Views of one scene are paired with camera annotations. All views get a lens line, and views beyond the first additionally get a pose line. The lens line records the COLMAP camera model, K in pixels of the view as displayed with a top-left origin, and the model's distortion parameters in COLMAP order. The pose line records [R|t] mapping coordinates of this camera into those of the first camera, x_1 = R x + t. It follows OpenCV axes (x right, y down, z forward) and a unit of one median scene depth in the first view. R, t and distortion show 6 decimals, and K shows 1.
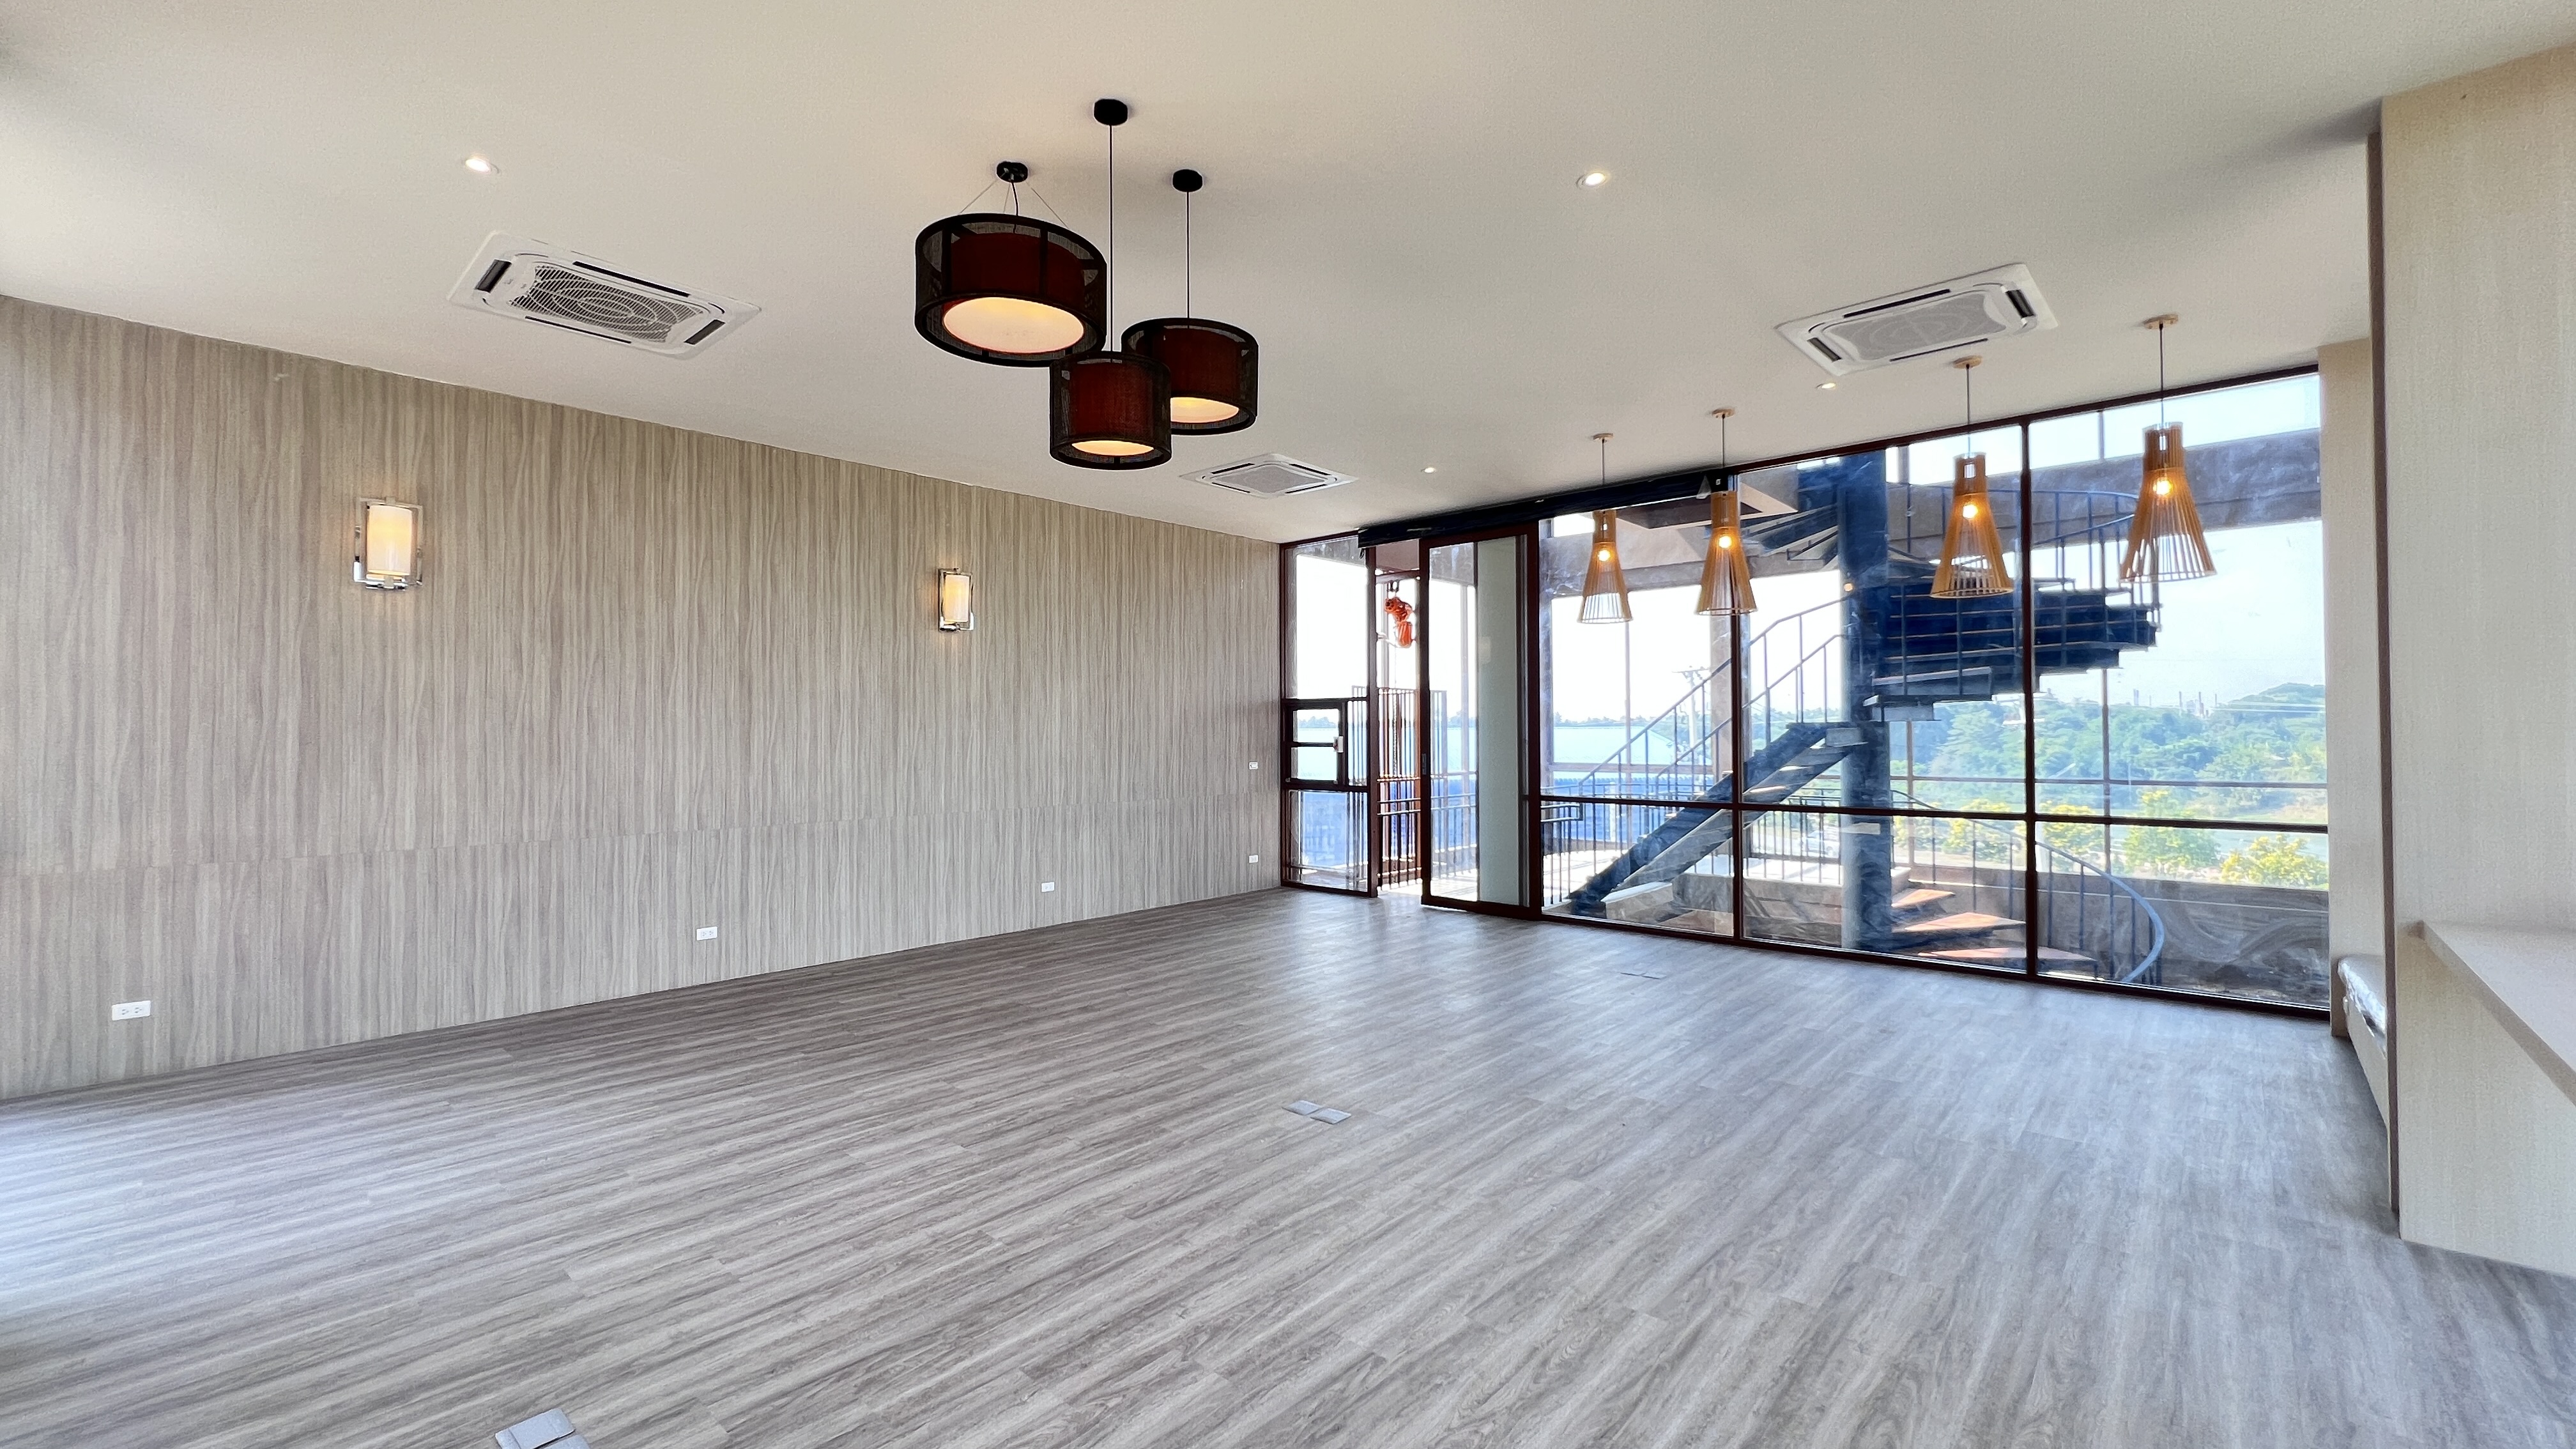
lens RADIAL K [[1033.9, 0, 1279.4], [0, 1033.9, 720.9], [0, 0, 1]] dist [-0.002059, 0.000050]
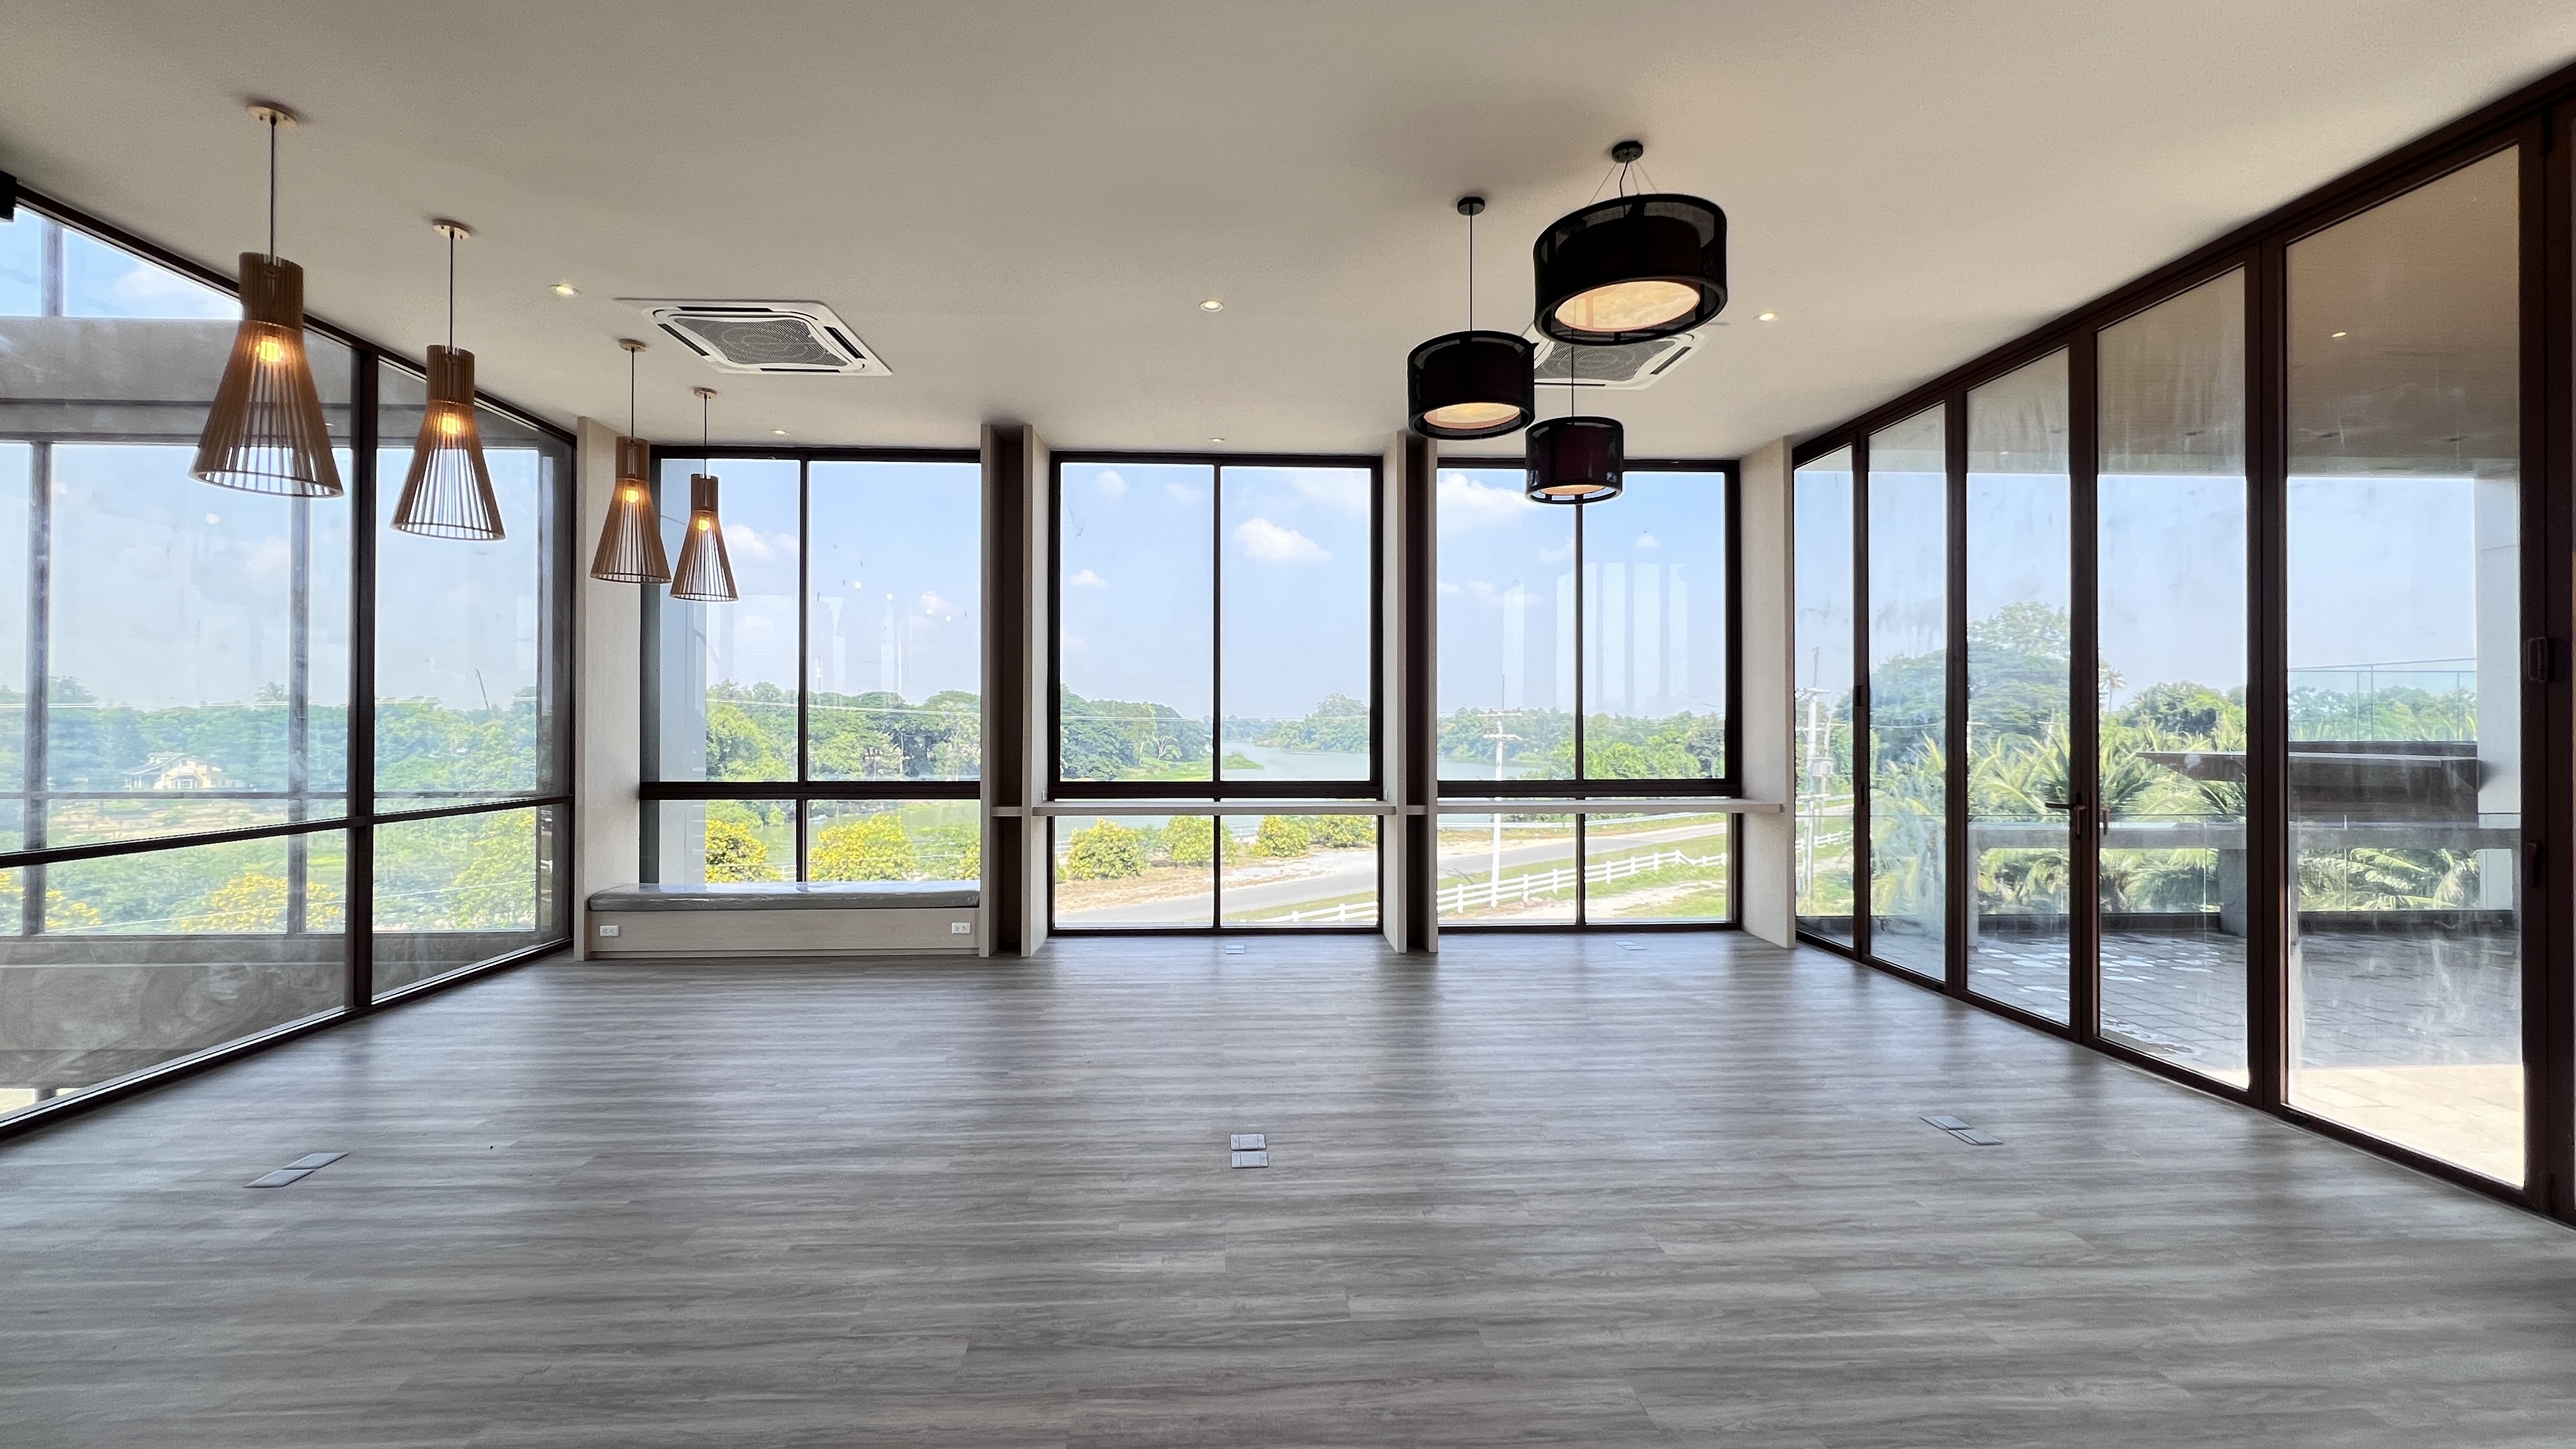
lens RADIAL K [[1033.9, 0, 1279.4], [0, 1033.9, 720.9], [0, 0, 1]] dist [-0.002059, 0.000050]
pose [[-0.716405, 0.009647, 0.697618, -0.398391], [-0.007225, 0.999748, -0.021244, 0.025022], [-0.697647, -0.020260, -0.716155, 1.087866]]
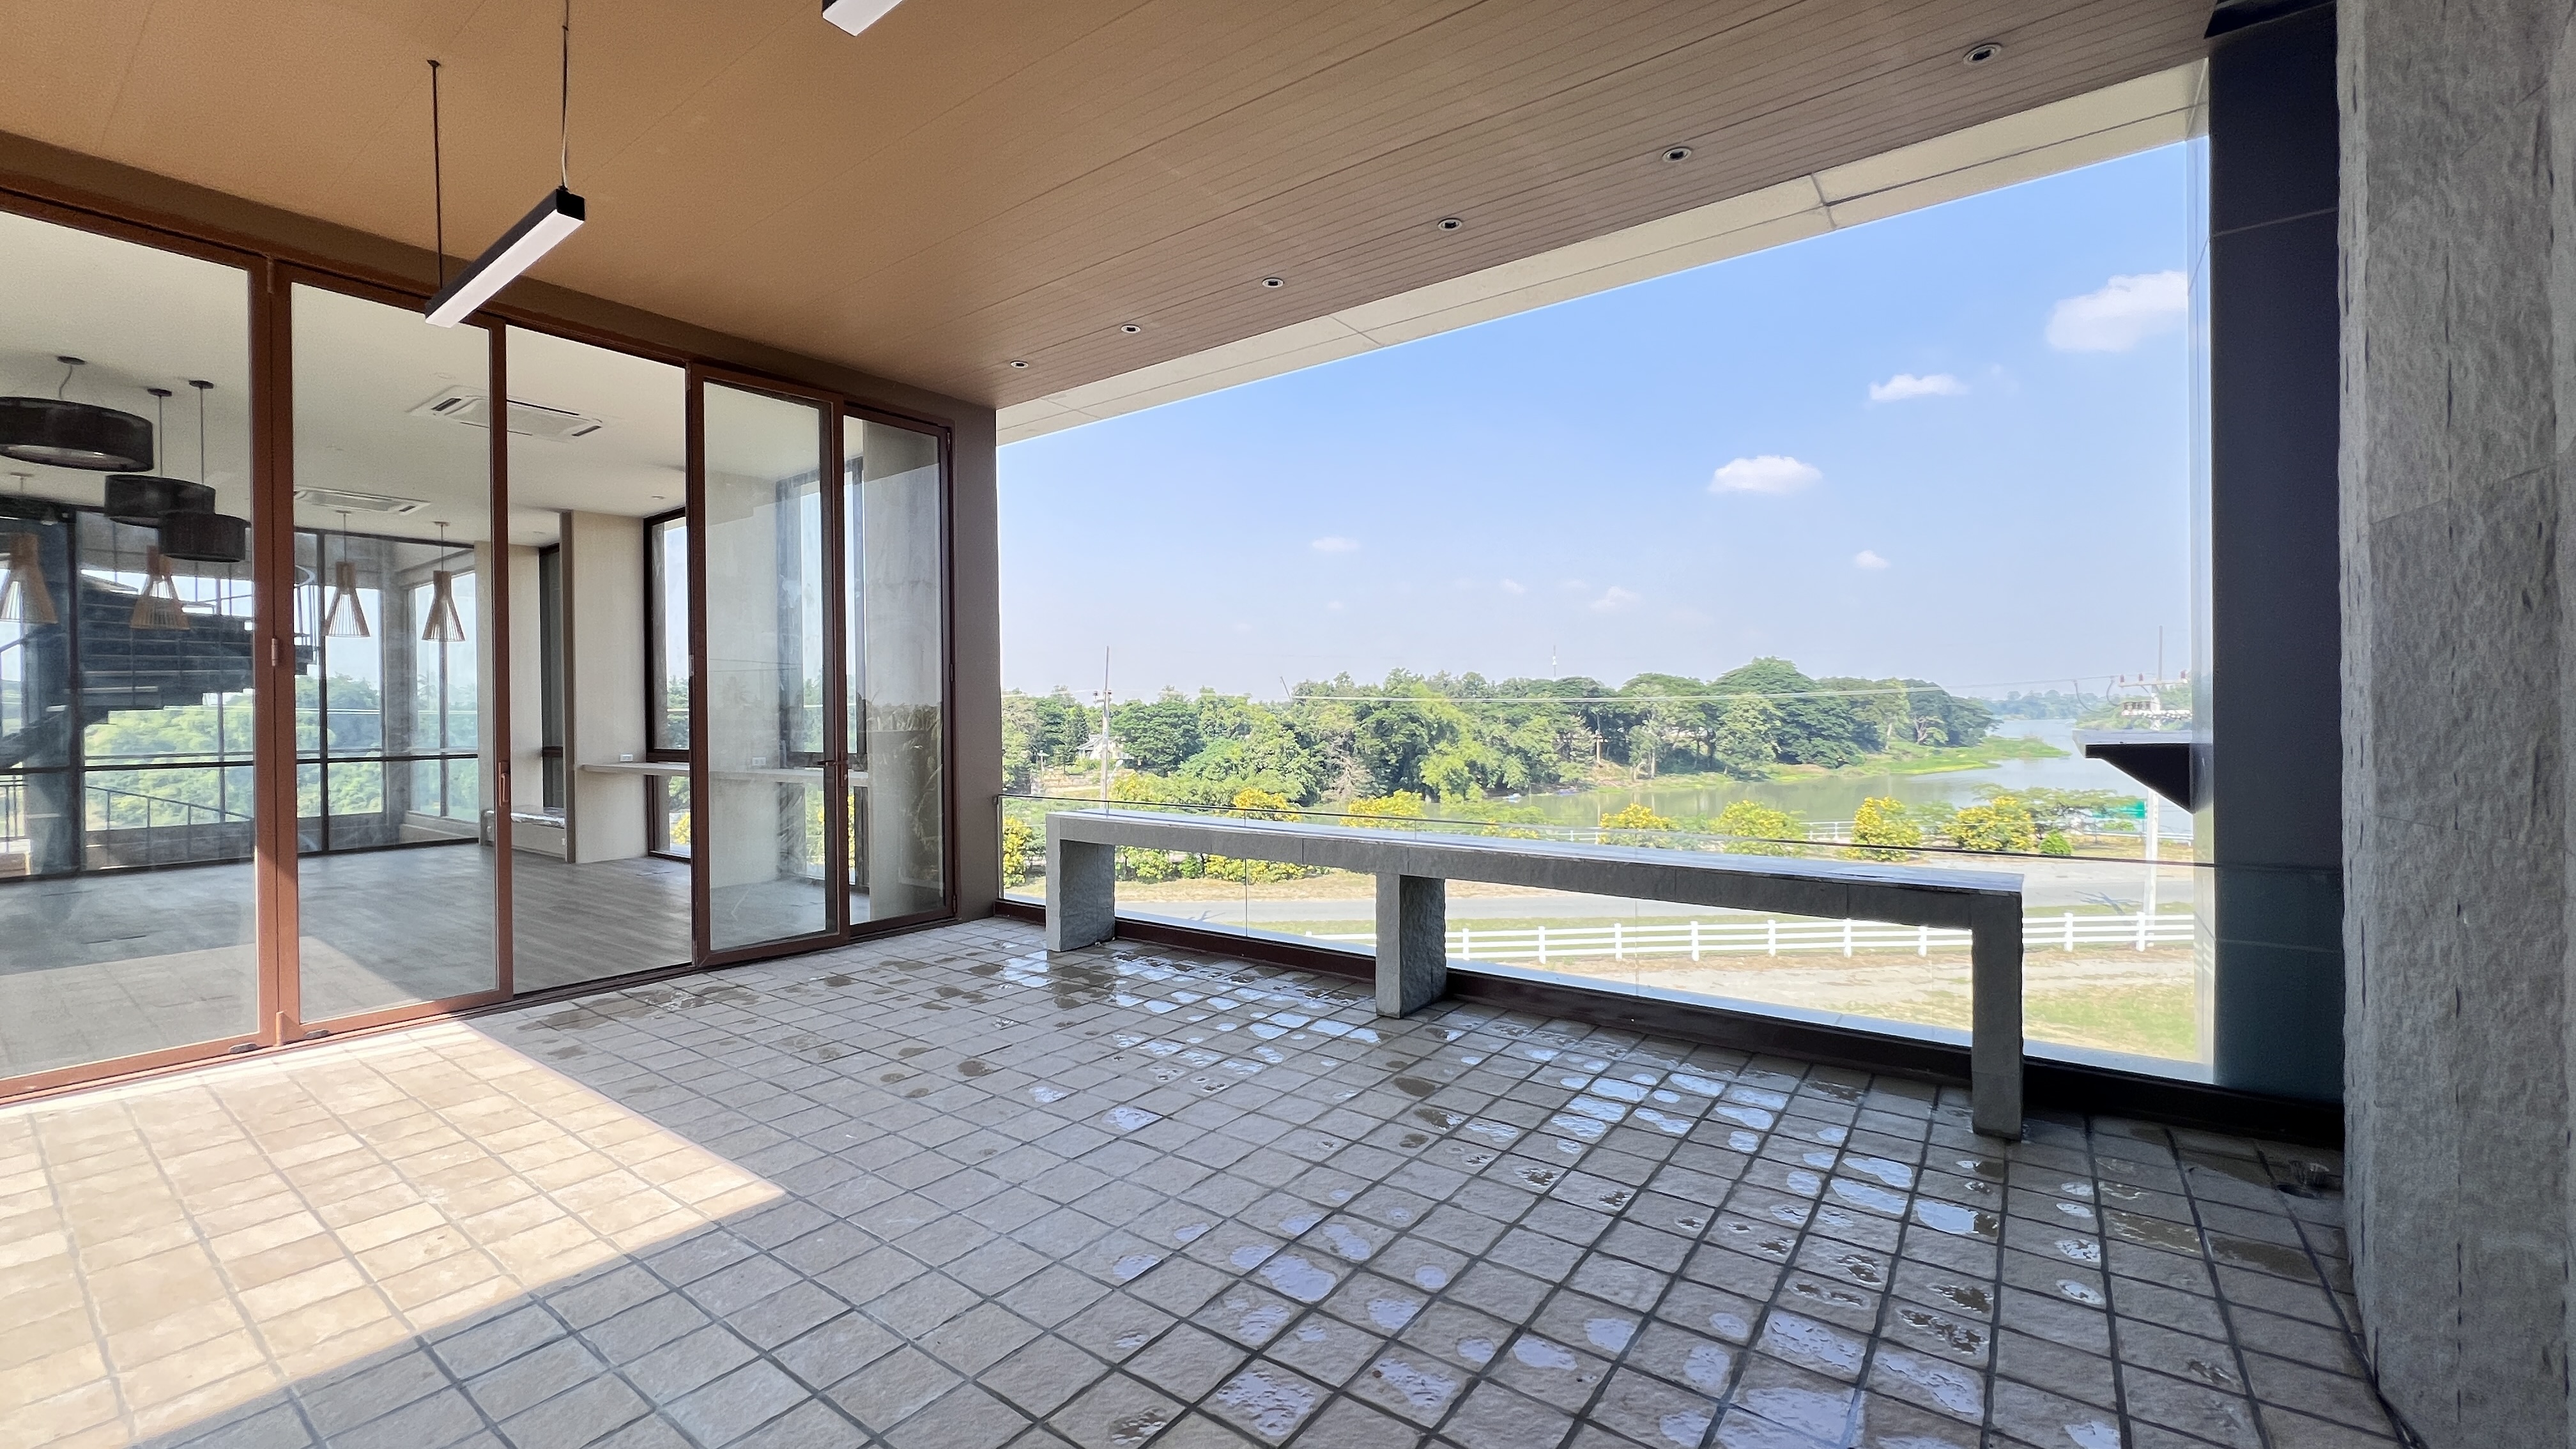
lens RADIAL K [[1033.9, 0, 1279.4], [0, 1033.9, 720.9], [0, 0, 1]] dist [-0.002059, 0.000050]
pose [[-0.100645, 0.001932, 0.994921, -1.194524], [-0.001334, 0.999997, -0.002077, 0.027477], [-0.994922, -0.001536, -0.100642, -0.441101]]
